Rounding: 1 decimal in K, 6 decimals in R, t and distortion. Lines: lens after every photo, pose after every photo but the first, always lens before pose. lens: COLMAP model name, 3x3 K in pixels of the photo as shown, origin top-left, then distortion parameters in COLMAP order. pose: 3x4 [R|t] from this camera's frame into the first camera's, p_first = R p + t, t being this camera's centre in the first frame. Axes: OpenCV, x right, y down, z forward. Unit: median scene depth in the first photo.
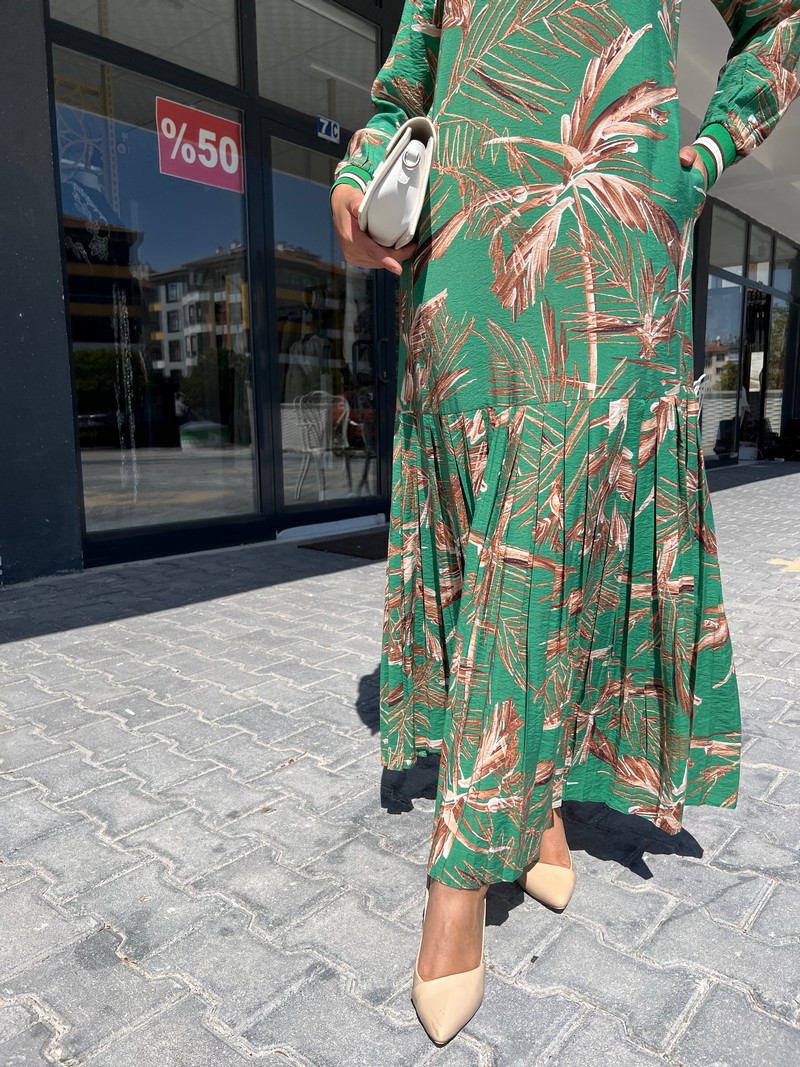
lens RADIAL K [[805.4, 0, 406.6], [0, 805.4, 544.4], [0, 0, 1]] dist [0.040165, -0.048463]
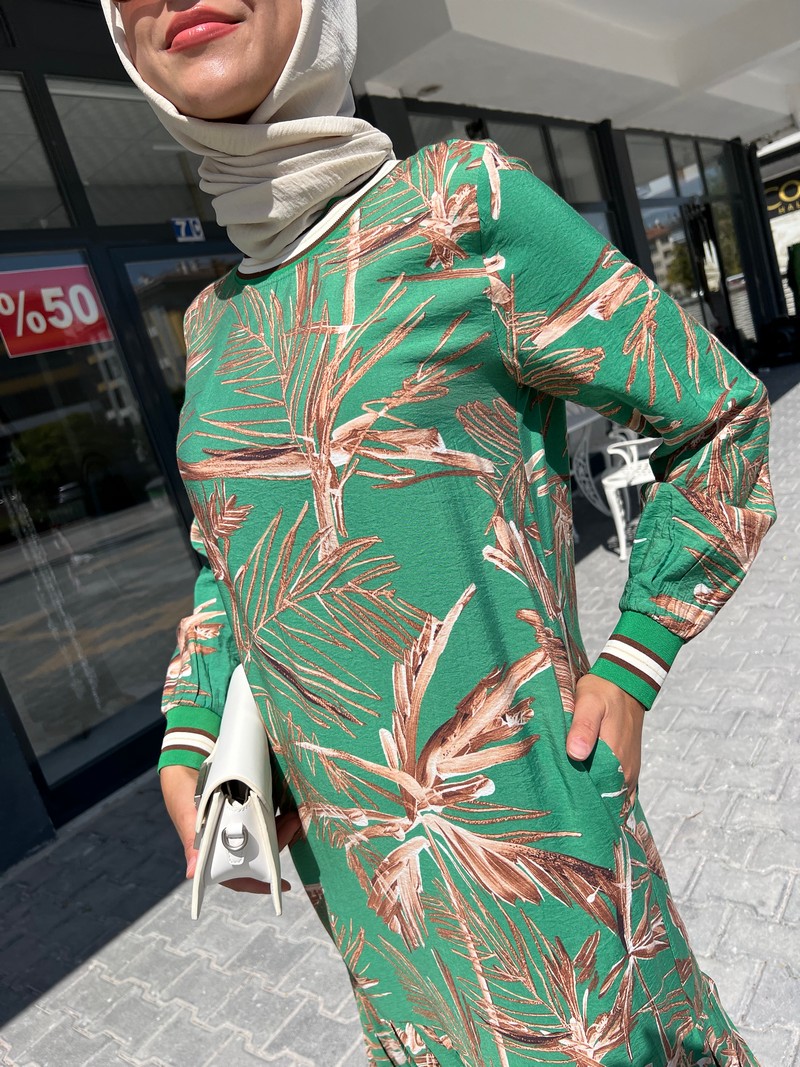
lens RADIAL K [[805.4, 0, 405.1], [0, 805.4, 543.5], [0, 0, 1]] dist [0.040165, -0.048463]
pose [[0.959560, -0.280940, -0.017813, 0.084694], [0.281434, 0.958814, 0.038348, -0.271711], [0.006306, -0.041811, 0.999106, 0.200566]]
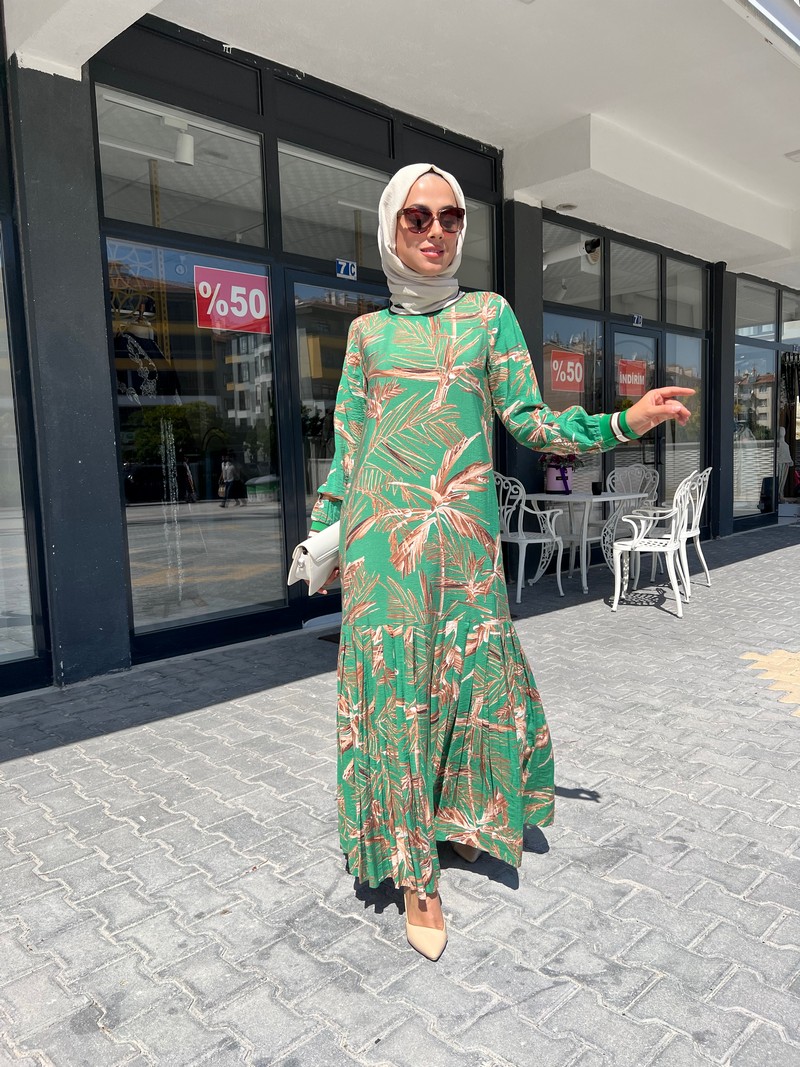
lens RADIAL K [[805.4, 0, 400.1], [0, 805.4, 541.3], [0, 0, 1]] dist [0.040165, -0.048463]
pose [[0.995188, -0.014584, -0.096897, 0.147359], [0.009887, 0.998761, -0.048778, -0.125382], [0.097489, 0.047585, 0.994098, -0.193567]]
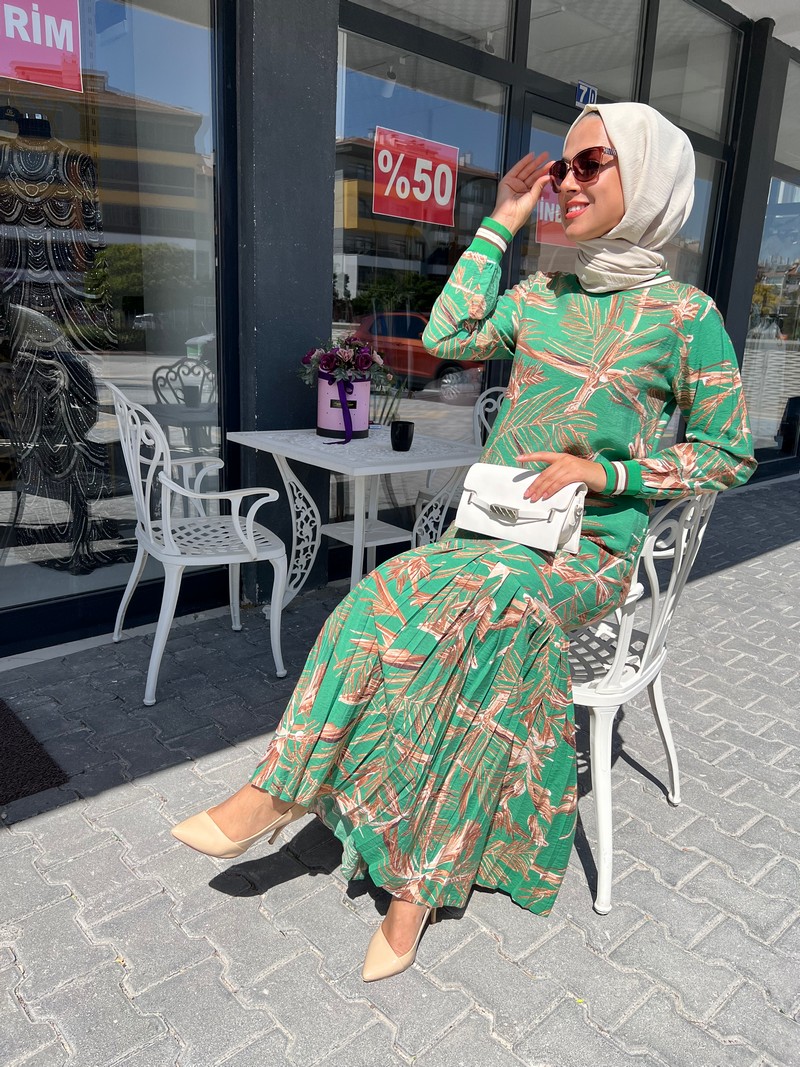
lens RADIAL K [[805.4, 0, 397.9], [0, 805.4, 536.4], [0, 0, 1]] dist [0.040165, -0.048463]
pose [[0.990330, 0.080592, -0.112924, 0.623814], [-0.068883, 0.992187, 0.104015, -0.368008], [0.120425, -0.095231, 0.988144, 1.133775]]
